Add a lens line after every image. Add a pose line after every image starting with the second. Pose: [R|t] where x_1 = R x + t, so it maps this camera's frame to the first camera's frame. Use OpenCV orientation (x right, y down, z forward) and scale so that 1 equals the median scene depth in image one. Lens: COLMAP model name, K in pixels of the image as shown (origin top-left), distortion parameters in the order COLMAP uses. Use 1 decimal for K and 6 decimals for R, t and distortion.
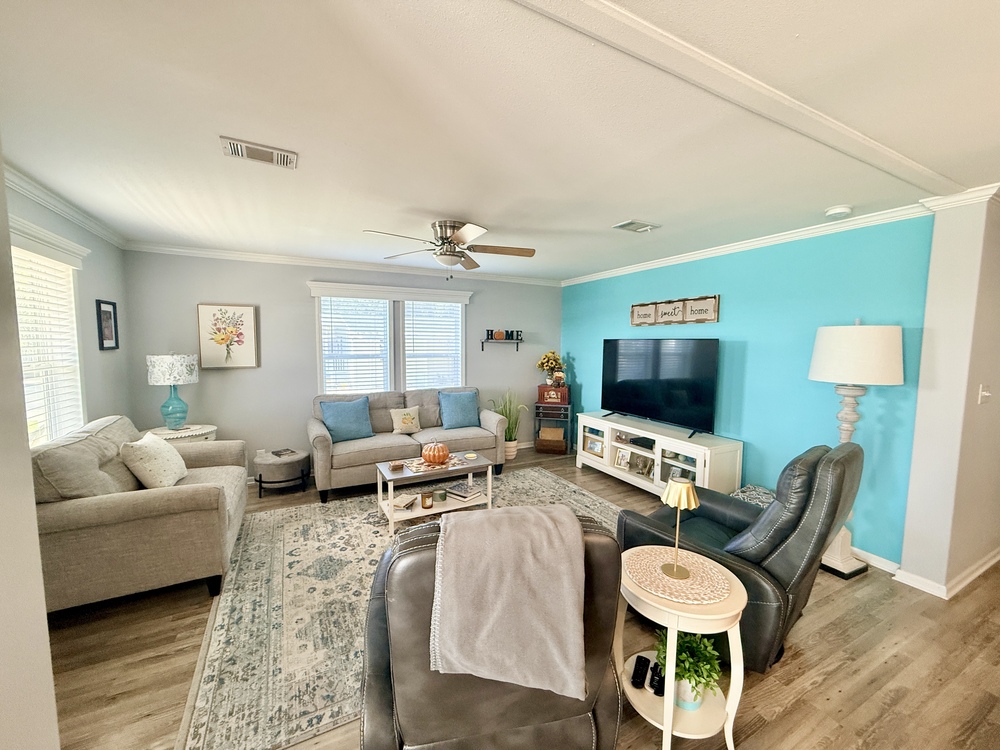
lens RADIAL K [[418.9, 0, 498.7], [0, 418.9, 372.6], [0, 0, 1]] dist [0.004760, 0.000300]
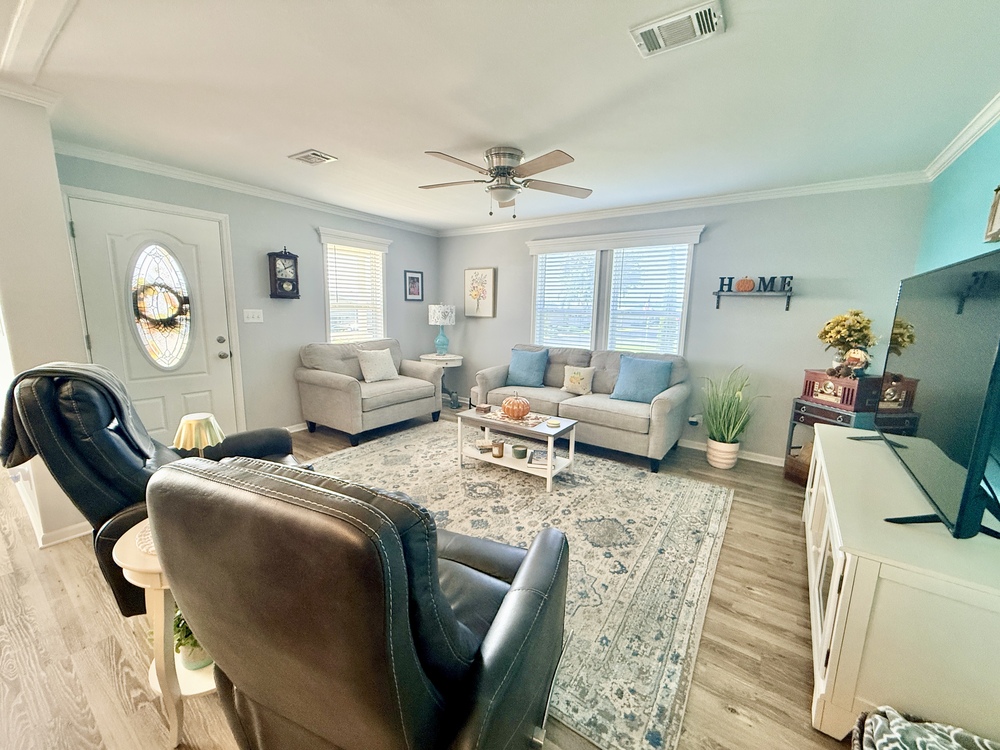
lens RADIAL K [[418.9, 0, 504.3], [0, 418.9, 378.0], [0, 0, 1]] dist [0.004760, 0.000300]
pose [[0.428952, 0.146788, -0.891321, 0.558144], [-0.088533, 0.988790, 0.120233, 0.012754], [0.898978, 0.027337, 0.437139, 0.459998]]
